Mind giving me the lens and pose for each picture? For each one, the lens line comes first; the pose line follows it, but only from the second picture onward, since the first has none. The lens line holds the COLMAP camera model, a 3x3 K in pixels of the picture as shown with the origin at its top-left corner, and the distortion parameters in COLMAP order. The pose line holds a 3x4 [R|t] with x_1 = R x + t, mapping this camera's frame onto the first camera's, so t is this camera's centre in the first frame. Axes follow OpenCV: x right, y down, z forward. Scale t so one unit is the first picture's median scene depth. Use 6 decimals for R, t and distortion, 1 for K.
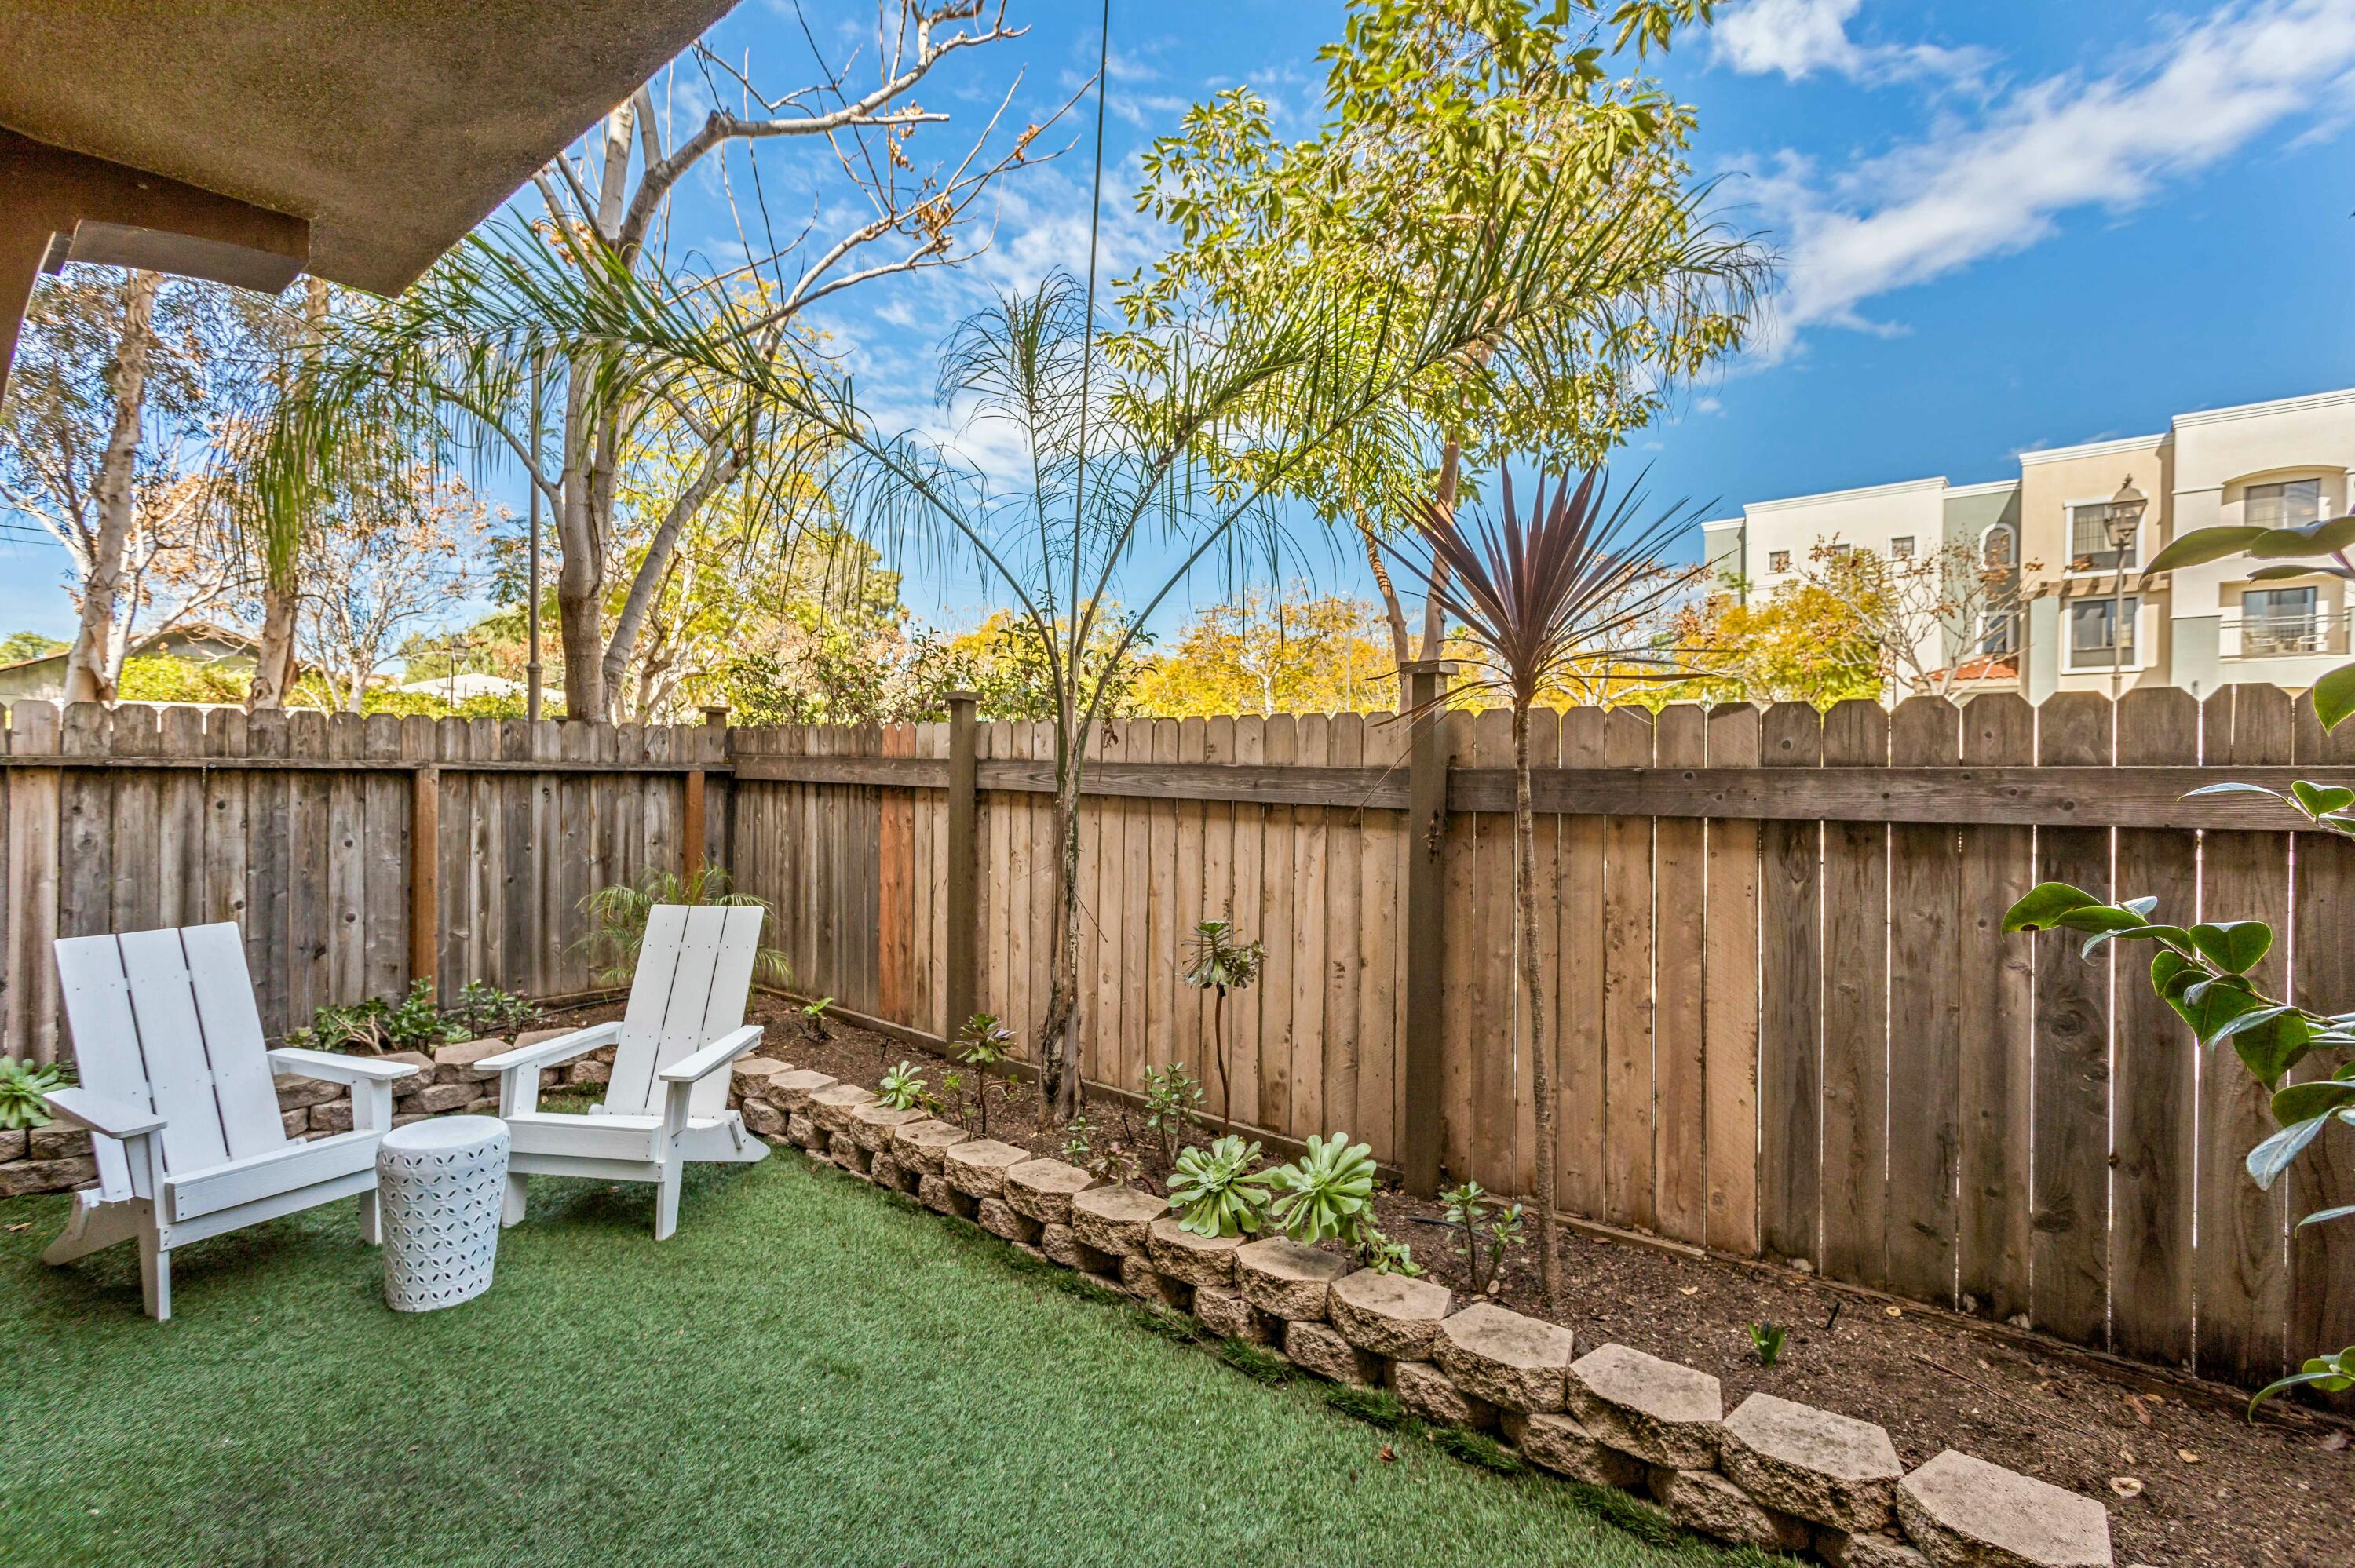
lens RADIAL K [[1144.6, 0, 1183.3], [0, 1144.6, 782.4], [0, 0, 1]] dist [-0.003679, -0.000059]
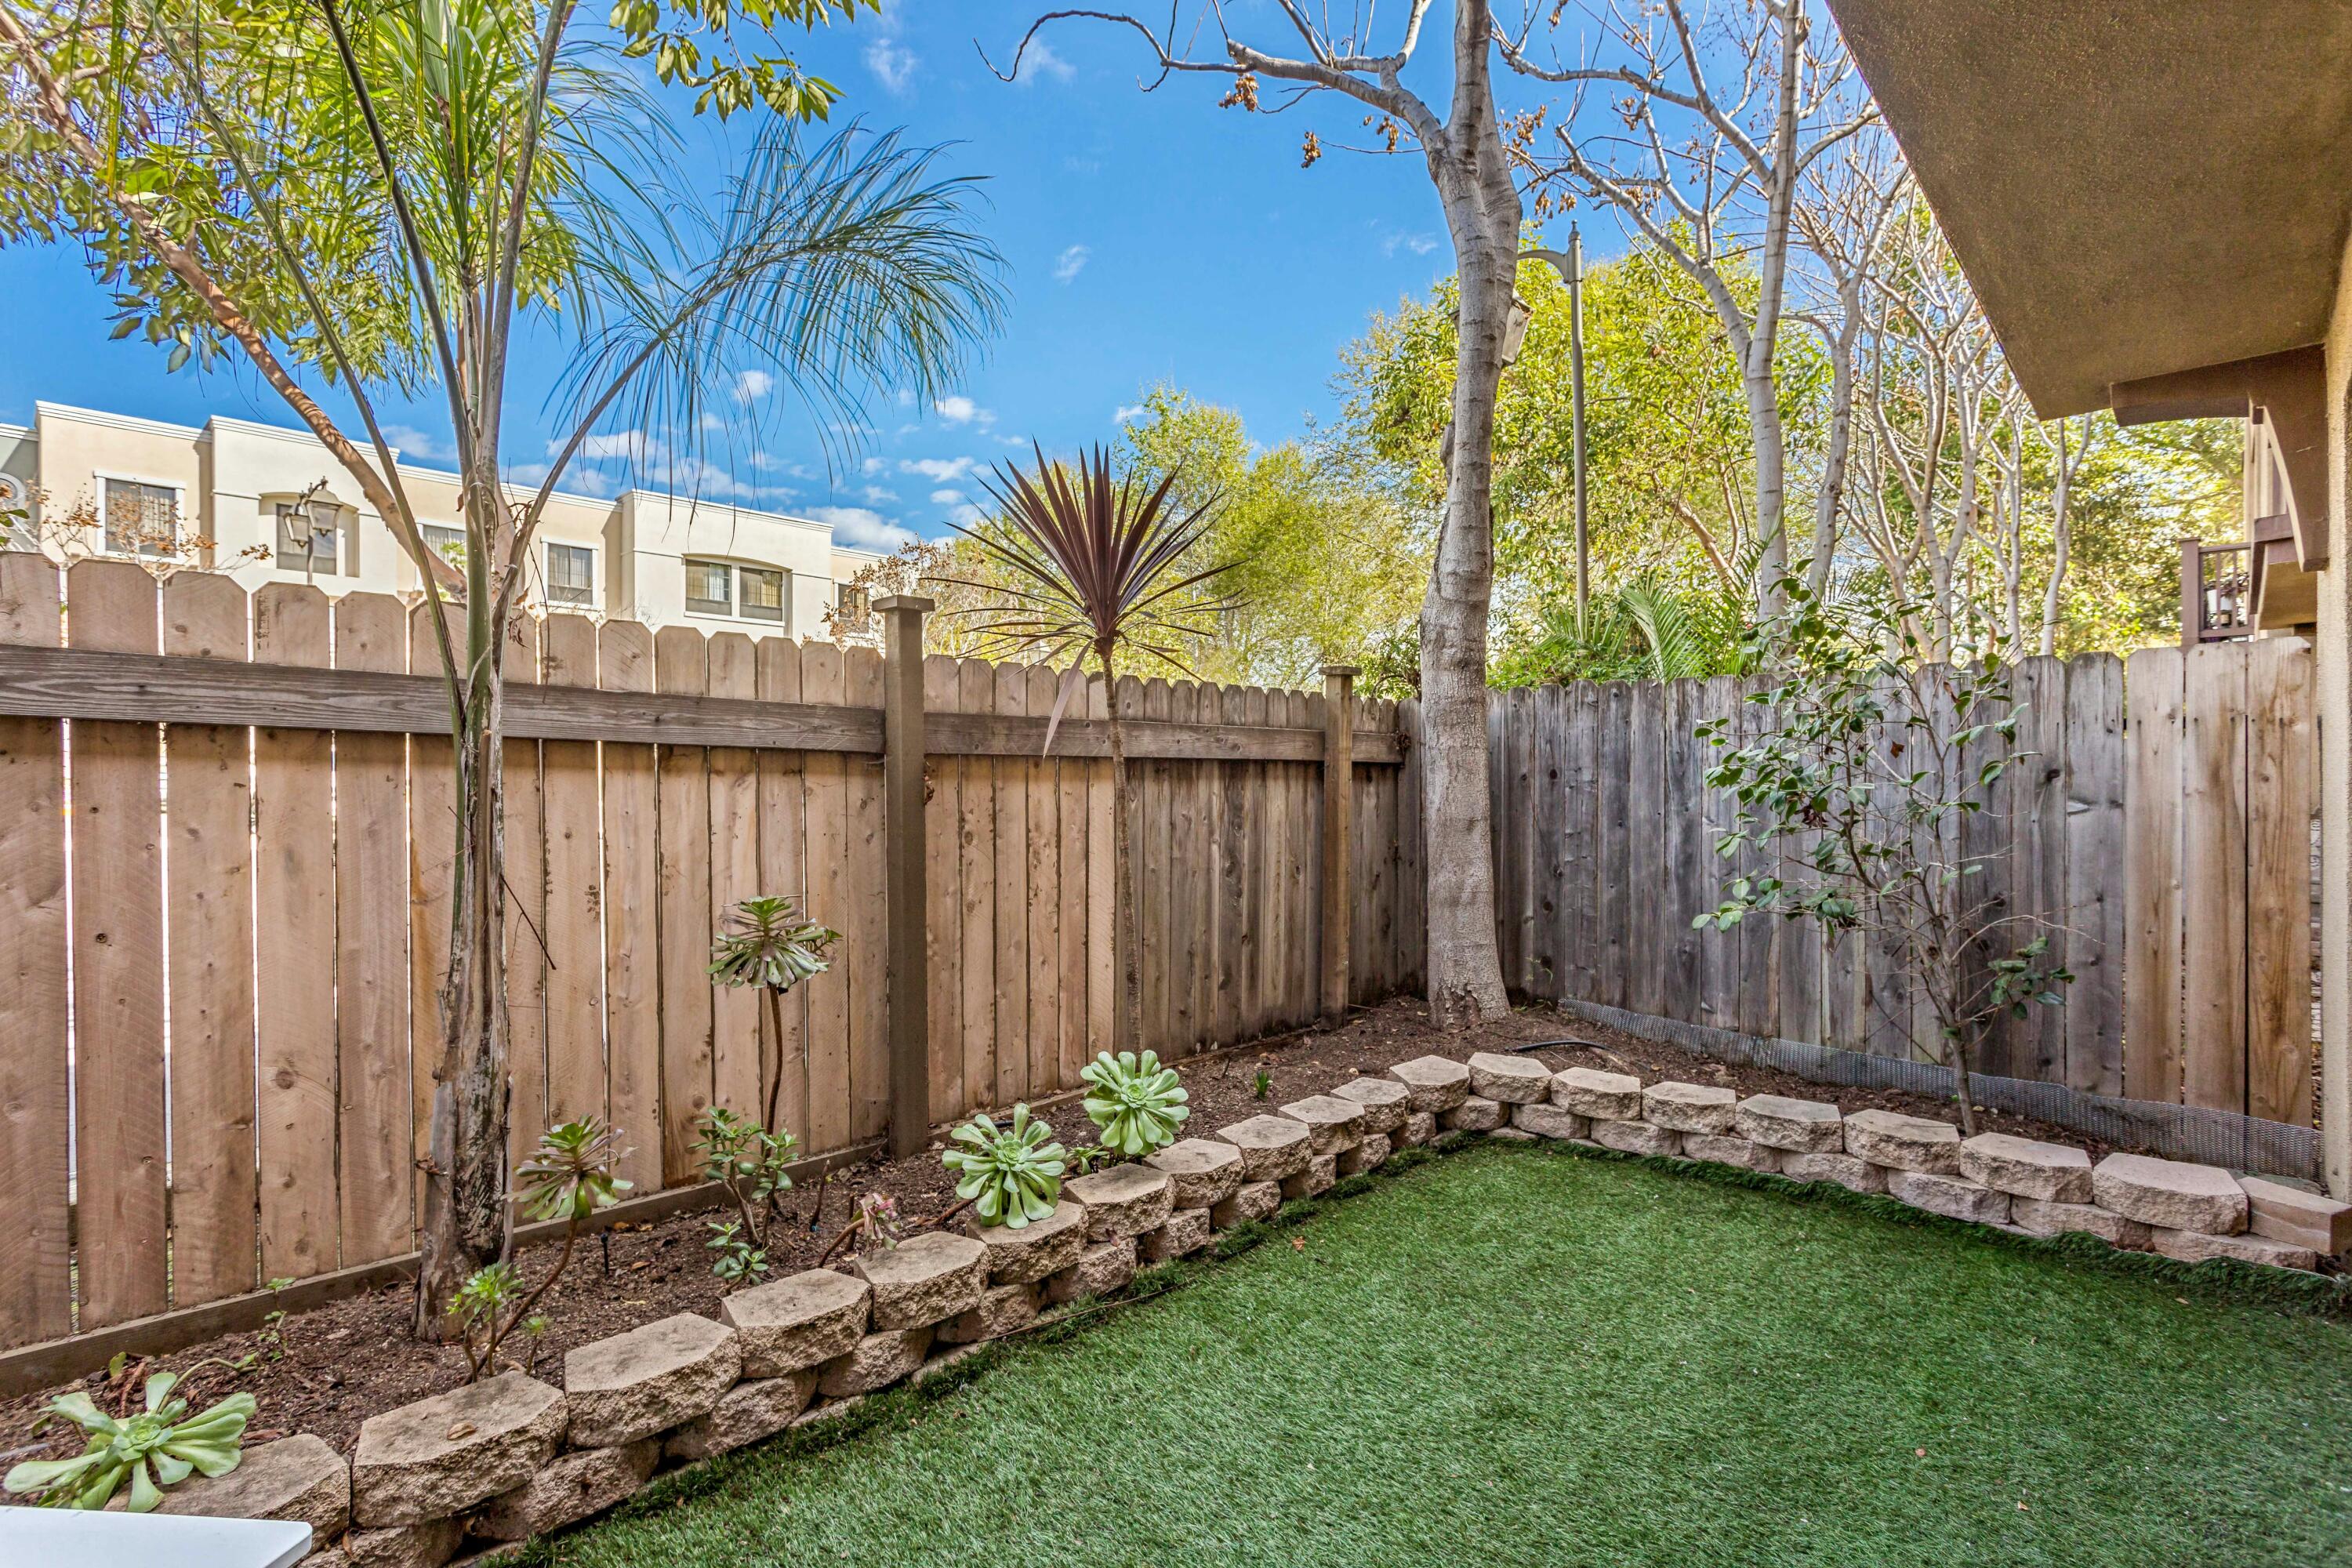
lens RADIAL K [[1143.3, 0, 1181.7], [0, 1143.3, 785.9], [0, 0, 1]] dist [-0.003679, -0.000059]
pose [[0.026110, -0.006244, 0.999640, -0.729185], [0.008850, 0.999943, 0.006014, 0.048270], [-0.999620, 0.008689, 0.026163, 0.731892]]
